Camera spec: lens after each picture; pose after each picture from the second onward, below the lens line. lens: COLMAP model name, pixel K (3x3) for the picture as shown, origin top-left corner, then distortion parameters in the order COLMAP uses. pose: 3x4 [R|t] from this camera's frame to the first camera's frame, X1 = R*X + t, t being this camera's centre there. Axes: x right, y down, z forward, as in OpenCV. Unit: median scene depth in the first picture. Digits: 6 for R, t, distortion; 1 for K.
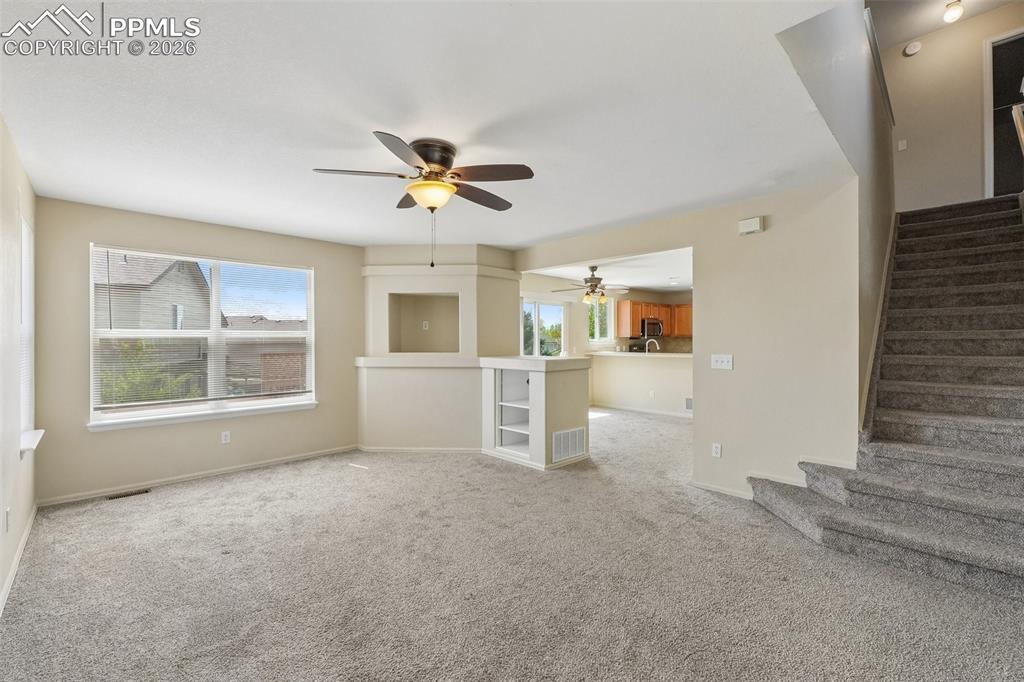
lens RADIAL K [[437.0, 0, 502.4], [0, 437.0, 338.7], [0, 0, 1]] dist [0.013447, -0.000187]
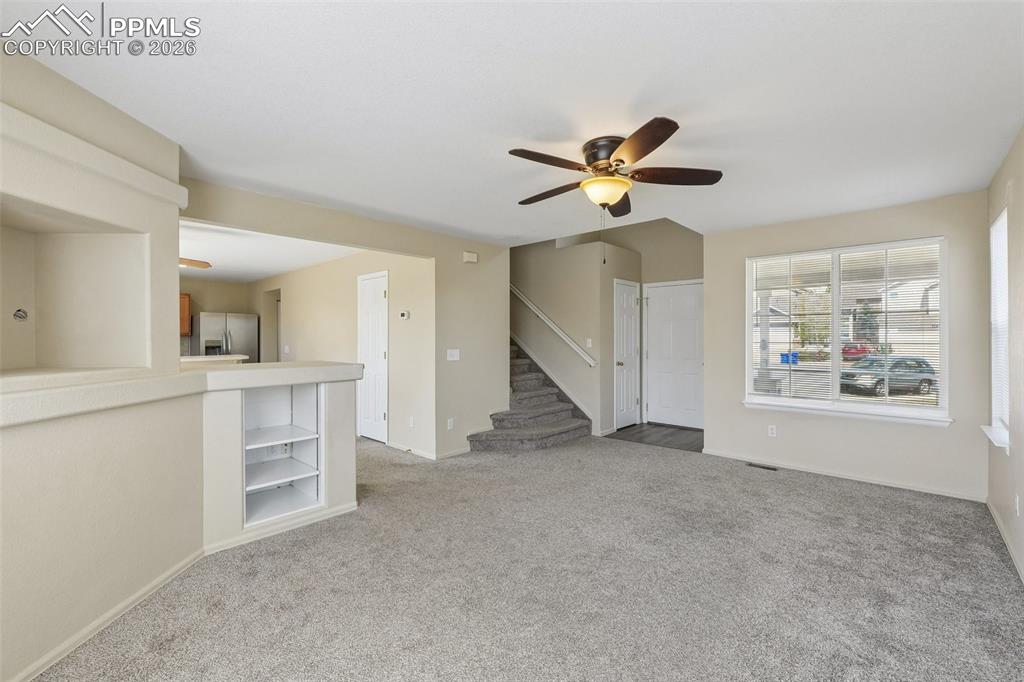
lens RADIAL K [[437.0, 0, 517.2], [0, 437.0, 340.8], [0, 0, 1]] dist [0.013447, -0.000187]
pose [[-0.076973, -0.003827, 0.997026, -0.712458], [-0.001547, 0.999992, 0.003719, 0.003951], [-0.997032, -0.001256, -0.076979, 0.800817]]
